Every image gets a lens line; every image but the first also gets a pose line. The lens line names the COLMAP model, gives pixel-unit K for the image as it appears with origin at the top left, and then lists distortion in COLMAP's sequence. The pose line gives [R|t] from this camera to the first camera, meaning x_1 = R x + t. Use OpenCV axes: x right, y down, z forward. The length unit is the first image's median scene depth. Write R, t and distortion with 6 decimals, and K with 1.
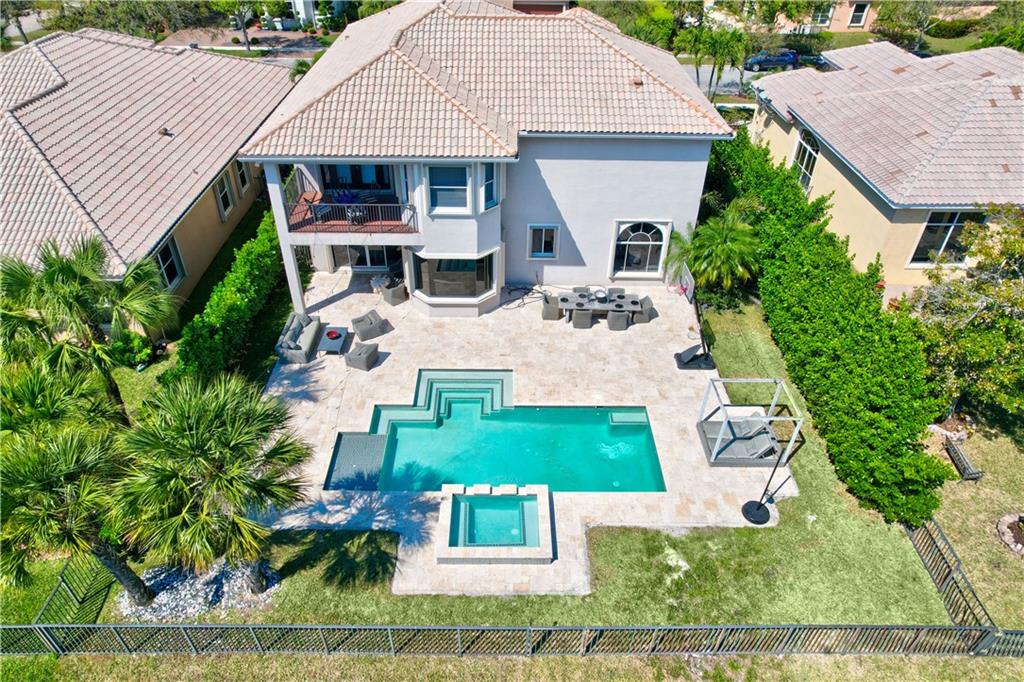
lens RADIAL K [[653.9, 0, 512.4], [0, 653.9, 339.3], [0, 0, 1]] dist [-0.033026, 0.023217]
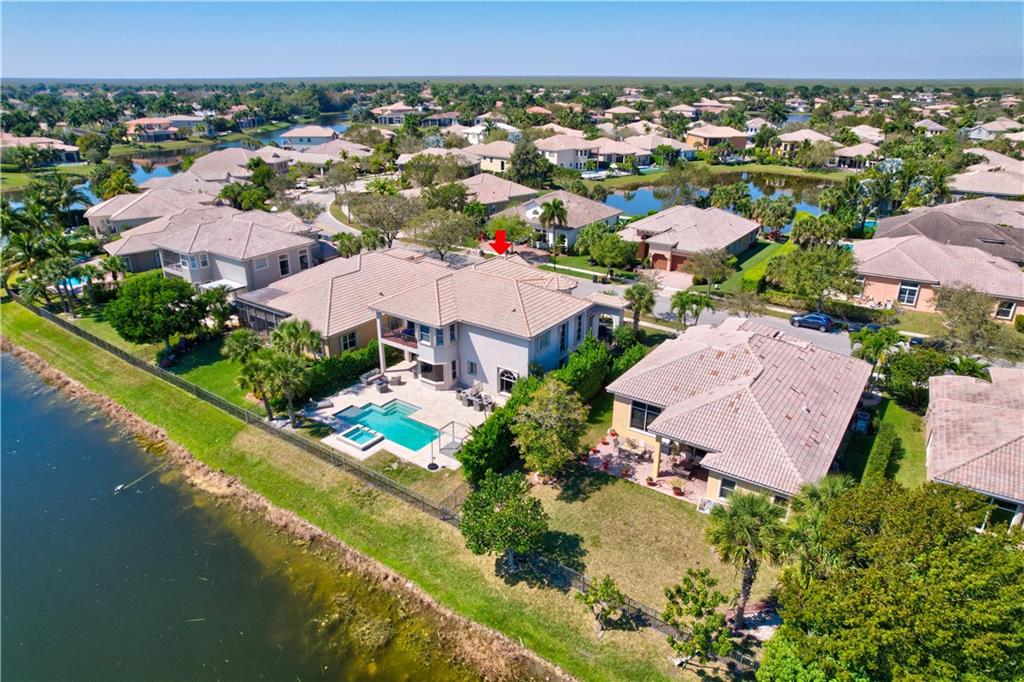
lens RADIAL K [[653.9, 0, 510.5], [0, 653.9, 340.0], [0, 0, 1]] dist [-0.033026, 0.023217]
pose [[0.802481, 0.208834, -0.558939, 1.609038], [-0.346945, 0.925428, -0.152354, 0.068362], [0.485441, 0.316182, 0.815092, -0.936766]]
